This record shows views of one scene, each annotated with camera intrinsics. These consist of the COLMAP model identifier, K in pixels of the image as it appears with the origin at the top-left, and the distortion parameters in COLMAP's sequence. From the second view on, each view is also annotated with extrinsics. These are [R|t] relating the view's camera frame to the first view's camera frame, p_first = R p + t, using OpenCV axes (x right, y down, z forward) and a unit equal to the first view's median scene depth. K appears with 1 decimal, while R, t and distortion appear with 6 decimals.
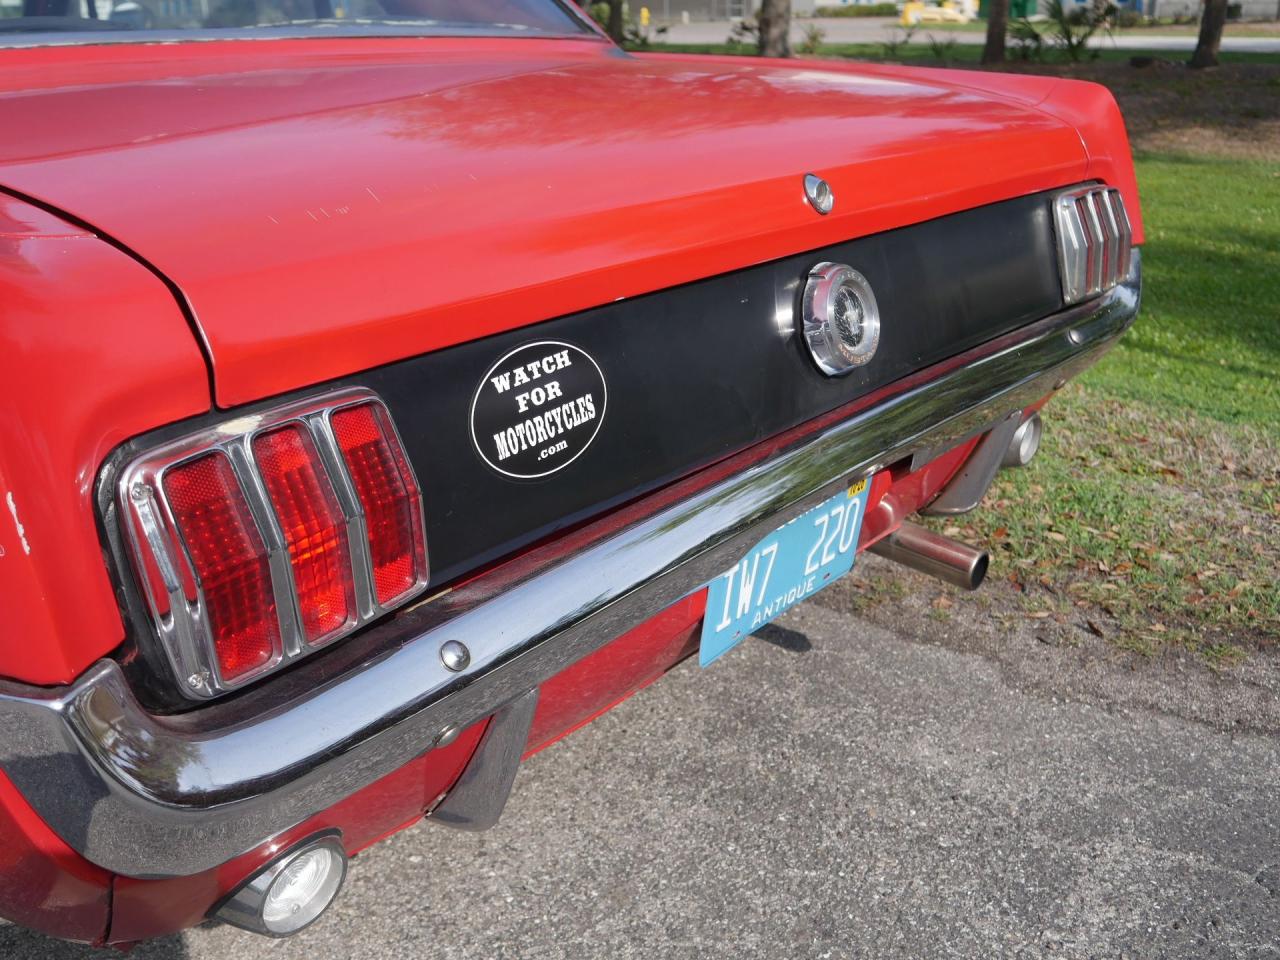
lens RADIAL K [[1285.8, 0, 640.0], [0, 1285.8, 480.0], [0, 0, 1]] dist [-0.004304, -0.006644]
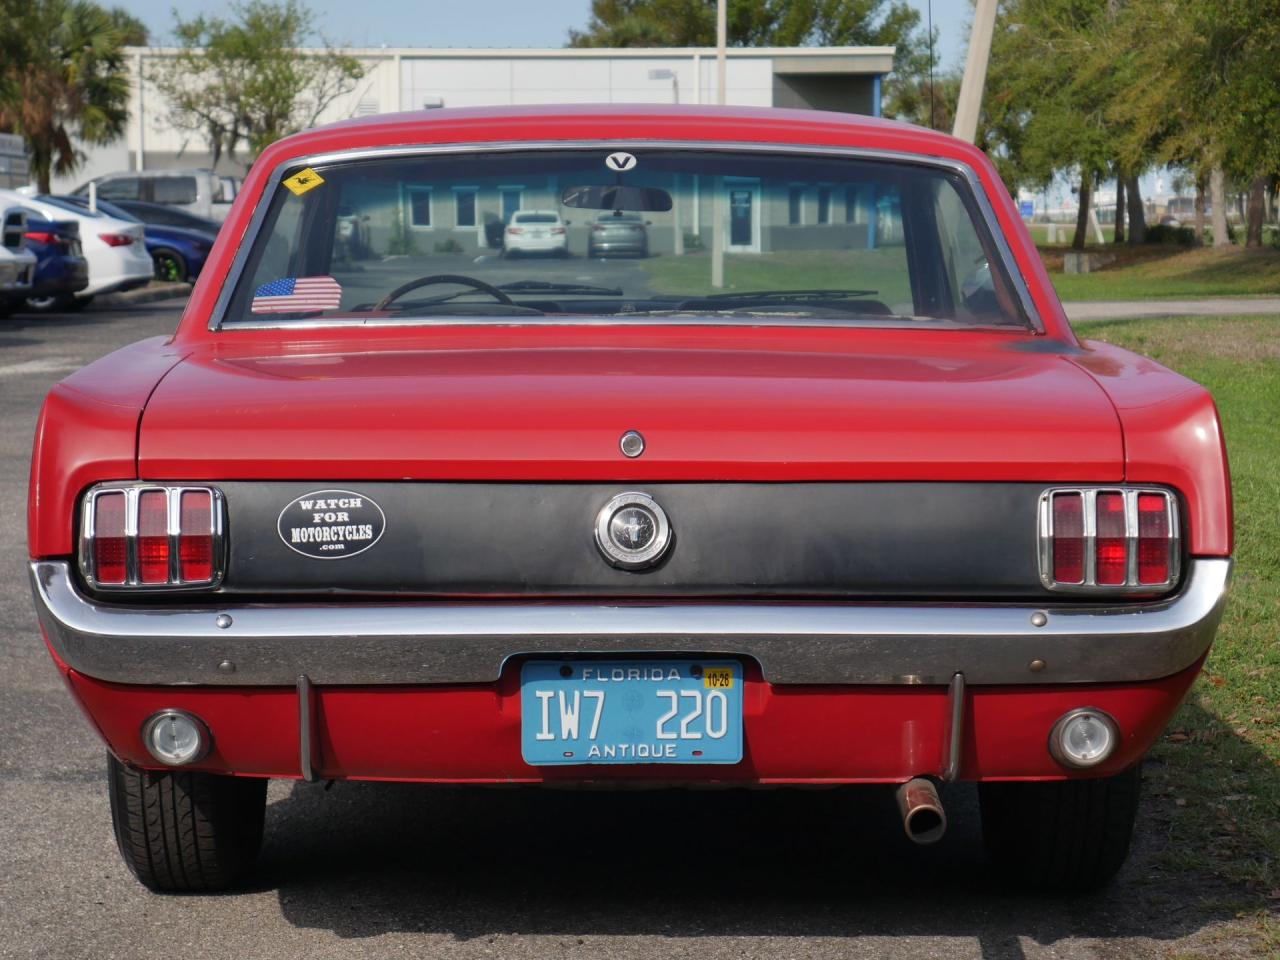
lens RADIAL K [[3032.1, 0, 640.0], [0, 3032.1, 480.0], [0, 0, 1]] dist [0.193467, -0.101854]
pose [[0.628411, 0.073506, -0.774401, 3.622262], [-0.270974, 0.953856, -0.129350, 0.333239], [0.729159, 0.291128, 0.619332, -1.432086]]
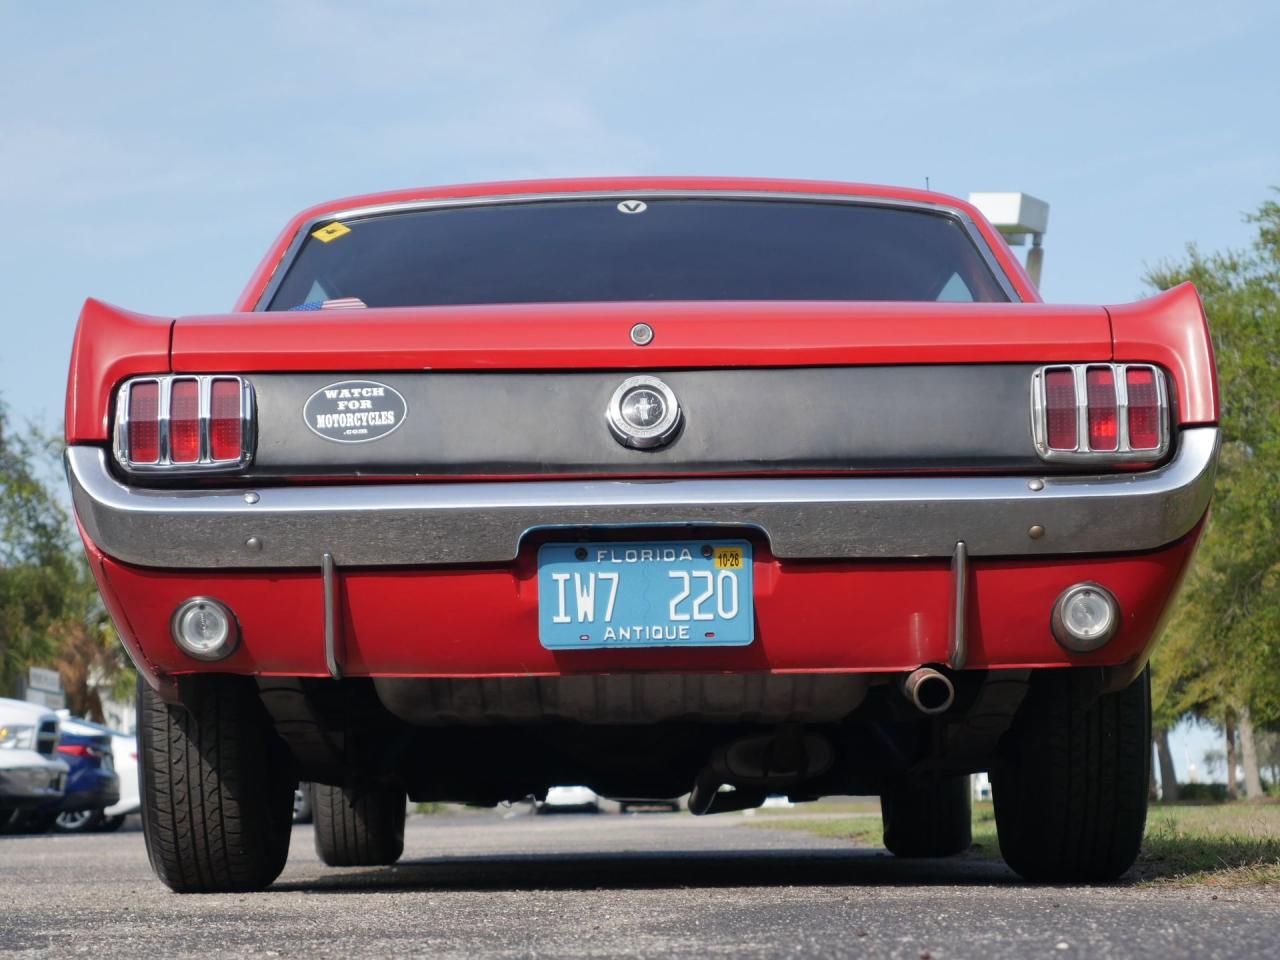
lens RADIAL K [[3032.1, 0, 640.0], [0, 3032.1, 480.0], [0, 0, 1]] dist [0.193467, -0.101854]
pose [[0.620352, -0.087893, -0.779383, 3.781611], [-0.258382, 0.915330, -0.308884, 1.354543], [0.740542, 0.392996, 0.545117, -1.159370]]
